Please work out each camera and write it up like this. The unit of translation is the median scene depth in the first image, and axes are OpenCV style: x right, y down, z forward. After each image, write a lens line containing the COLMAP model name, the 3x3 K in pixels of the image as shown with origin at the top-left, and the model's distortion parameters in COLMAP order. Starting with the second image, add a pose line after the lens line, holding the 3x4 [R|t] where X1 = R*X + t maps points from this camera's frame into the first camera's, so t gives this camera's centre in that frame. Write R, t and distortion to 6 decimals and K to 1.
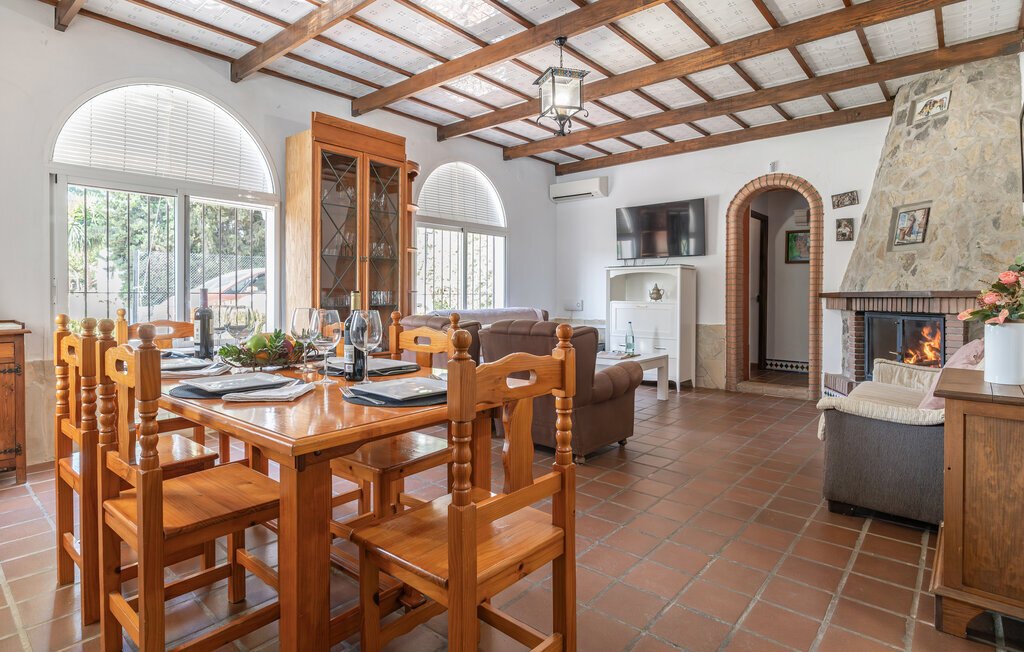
lens RADIAL K [[545.3, 0, 511.7], [0, 545.3, 306.3], [0, 0, 1]] dist [-0.002865, 0.000146]
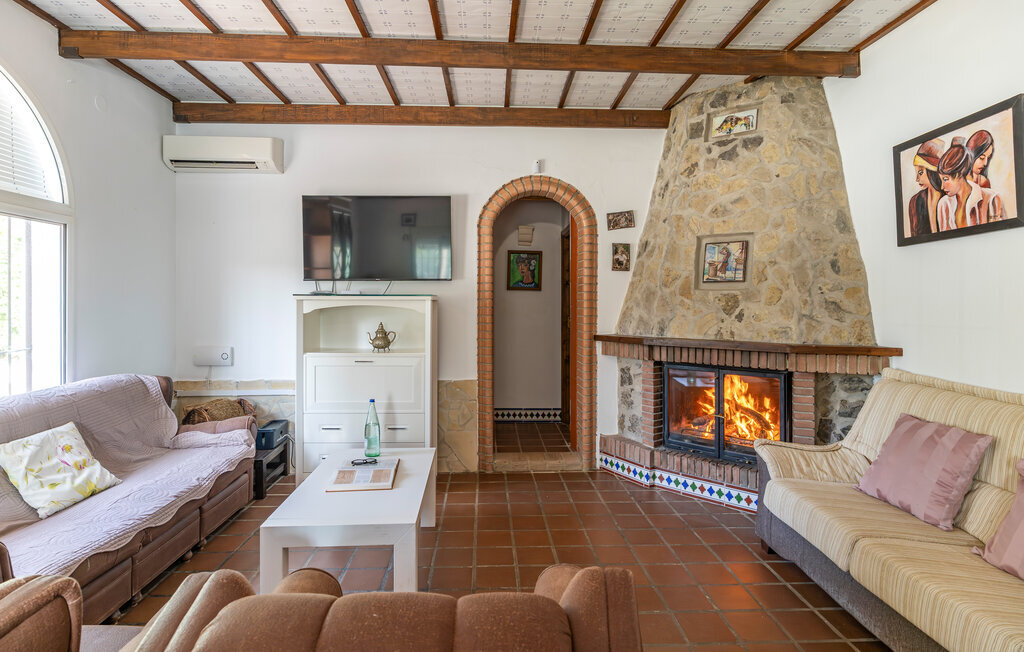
lens RADIAL K [[545.3, 0, 511.7], [0, 545.3, 306.3], [0, 0, 1]] dist [-0.002865, 0.000146]
pose [[0.725762, -0.008447, 0.687894, -0.072023], [0.013448, 0.999908, -0.001910, -0.071027], [-0.687814, 0.010637, 0.725809, 0.547196]]
